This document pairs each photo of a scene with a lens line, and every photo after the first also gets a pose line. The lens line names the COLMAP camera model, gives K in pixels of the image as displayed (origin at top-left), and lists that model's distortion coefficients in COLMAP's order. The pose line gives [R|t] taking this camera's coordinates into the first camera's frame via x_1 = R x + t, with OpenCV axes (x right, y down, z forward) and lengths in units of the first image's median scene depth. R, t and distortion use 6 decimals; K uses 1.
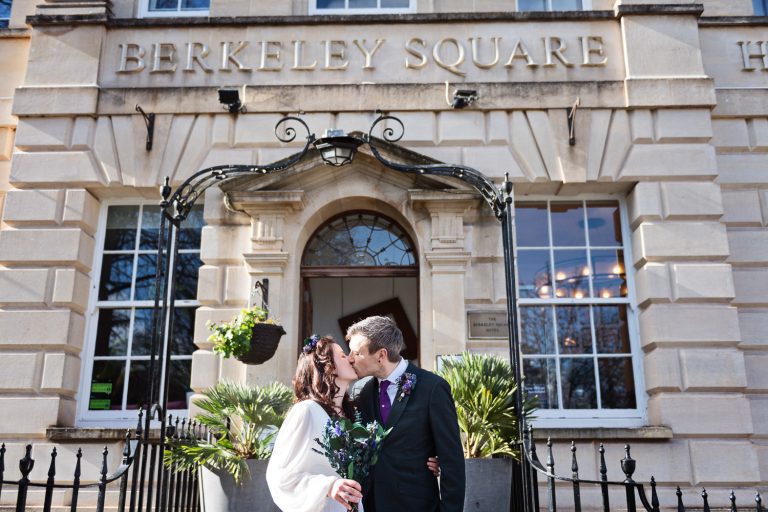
lens RADIAL K [[703.5, 0, 384.0], [0, 703.5, 256.0], [0, 0, 1]] dist [-0.003384, -0.012646]
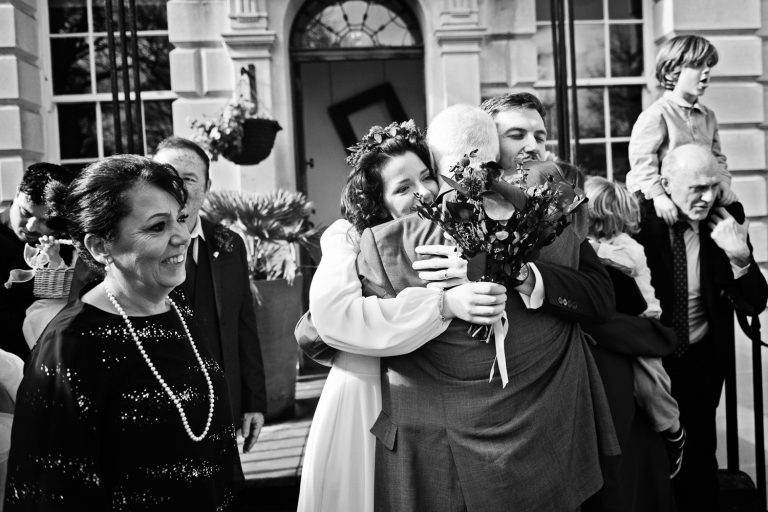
lens RADIAL K [[606.3, 0, 412.8], [0, 606.3, 233.1], [0, 0, 1]] dist [-0.000110, -0.001679]
pose [[0.994295, -0.047847, 0.095332, -0.048875], [0.017203, 0.953981, 0.299373, 0.010105], [-0.105269, -0.296025, 0.949362, 0.201598]]
